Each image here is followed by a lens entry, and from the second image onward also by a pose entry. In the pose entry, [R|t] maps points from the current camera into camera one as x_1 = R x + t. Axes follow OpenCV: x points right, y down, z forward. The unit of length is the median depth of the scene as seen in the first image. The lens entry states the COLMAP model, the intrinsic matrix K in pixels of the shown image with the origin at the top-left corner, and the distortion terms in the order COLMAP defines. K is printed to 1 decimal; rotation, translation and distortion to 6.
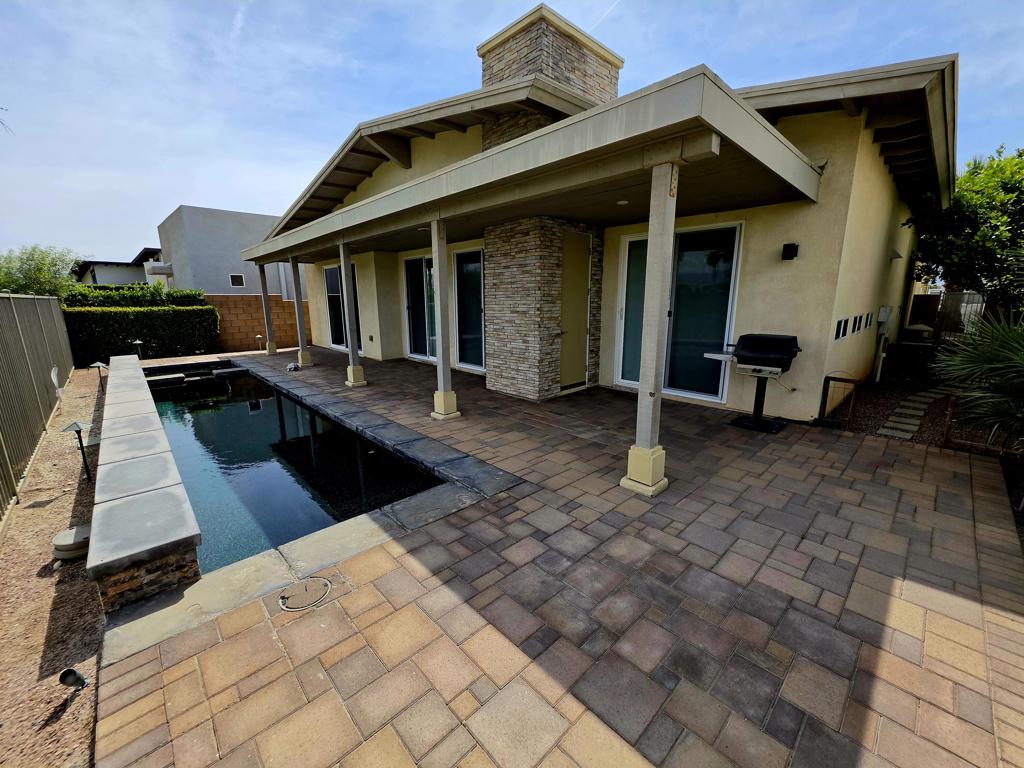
lens RADIAL K [[409.2, 0, 511.3], [0, 409.2, 387.5], [0, 0, 1]] dist [-0.004441, 0.000347]
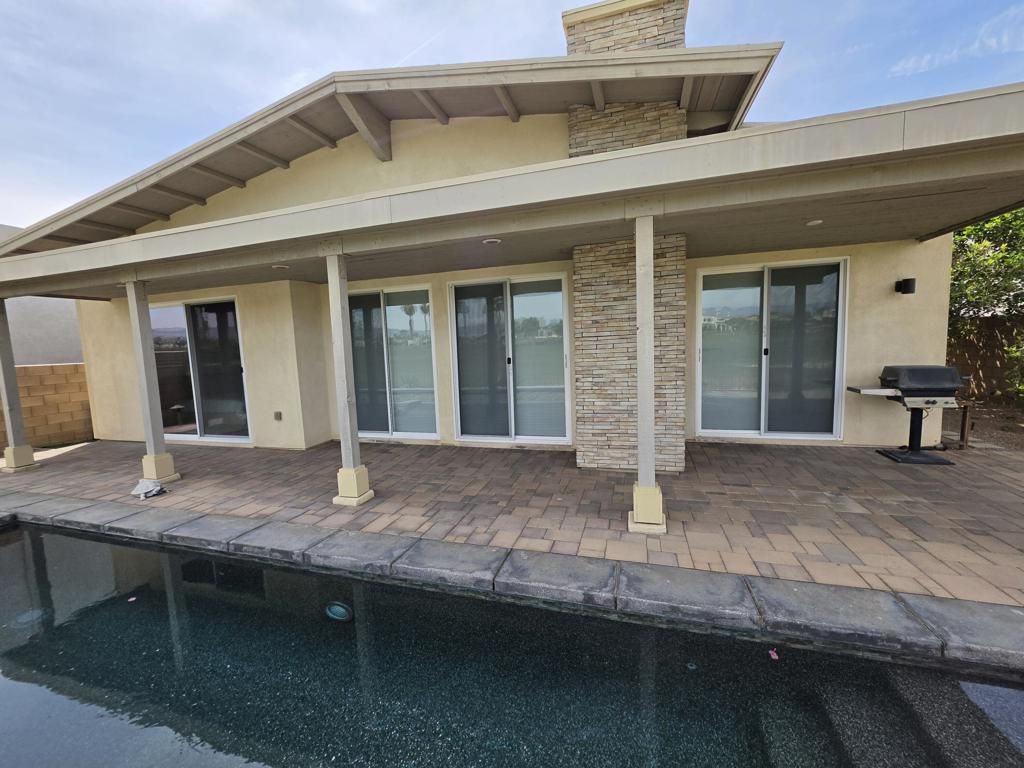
lens RADIAL K [[409.2, 0, 511.1], [0, 409.2, 386.2], [0, 0, 1]] dist [-0.004441, 0.000347]
pose [[0.868630, -0.078572, 0.489191, -0.622804], [0.139722, 0.986119, -0.089710, -0.110344], [-0.475352, 0.146275, 0.867551, 0.527746]]
